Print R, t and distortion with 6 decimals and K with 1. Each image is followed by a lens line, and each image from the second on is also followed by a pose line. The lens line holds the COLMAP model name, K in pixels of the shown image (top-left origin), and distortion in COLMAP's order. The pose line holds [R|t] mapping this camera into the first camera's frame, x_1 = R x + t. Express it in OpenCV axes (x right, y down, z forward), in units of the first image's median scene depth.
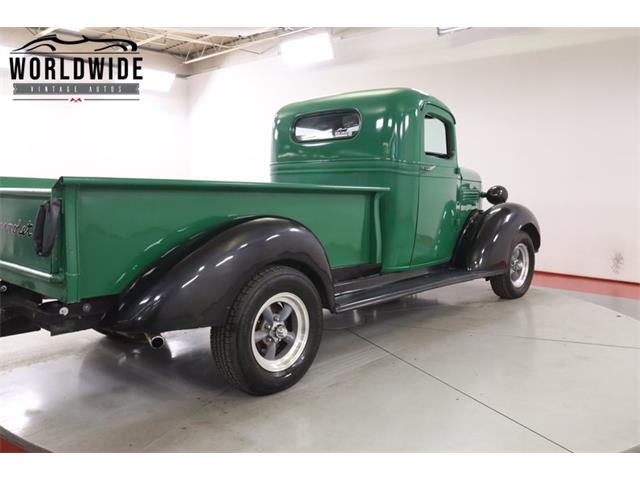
lens RADIAL K [[535.2, 0, 320.0], [0, 535.2, 240.0], [0, 0, 1]] dist [0.000183, 0.004540]
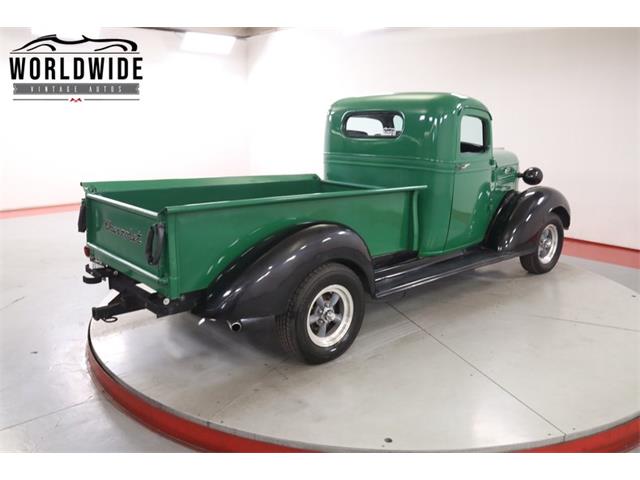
lens RADIAL K [[520.2, 0, 320.0], [0, 520.2, 240.0], [0, 0, 1]] dist [-0.005719, -0.003782]
pose [[0.994960, 0.022340, -0.097749, 0.017213], [-0.010665, 0.992912, 0.118374, -0.141636], [0.099701, -0.116735, 0.988146, -0.174717]]
